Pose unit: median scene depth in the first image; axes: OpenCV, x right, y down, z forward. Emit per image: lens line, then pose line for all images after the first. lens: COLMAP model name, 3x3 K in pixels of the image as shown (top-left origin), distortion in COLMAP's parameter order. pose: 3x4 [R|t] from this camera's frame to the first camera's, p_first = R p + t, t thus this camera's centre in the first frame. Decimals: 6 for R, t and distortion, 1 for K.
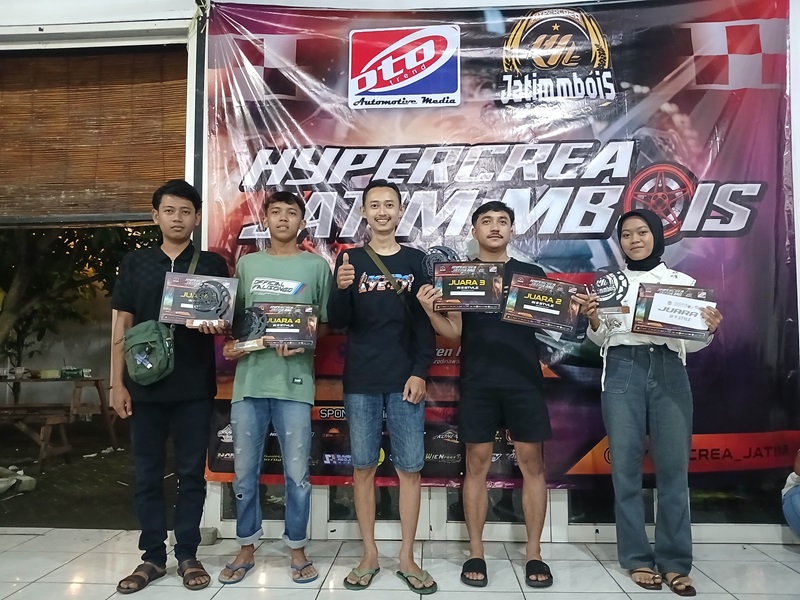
lens RADIAL K [[601.0, 0, 400.0], [0, 601.0, 300.0], [0, 0, 1]] dist [-0.000587, -0.014051]
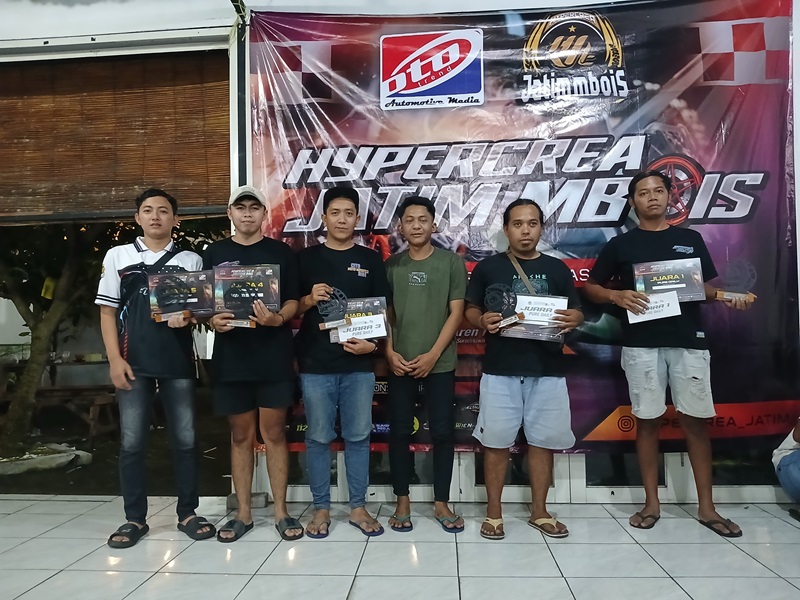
lens RADIAL K [[608.1, 0, 400.0], [0, 608.1, 300.0], [0, 0, 1]] dist [-0.010890, -0.016097]
pose [[0.999442, -0.013083, -0.030748, -0.021263], [0.014010, 0.999448, 0.030122, -0.007166], [0.030337, -0.030536, 0.999073, -0.106506]]
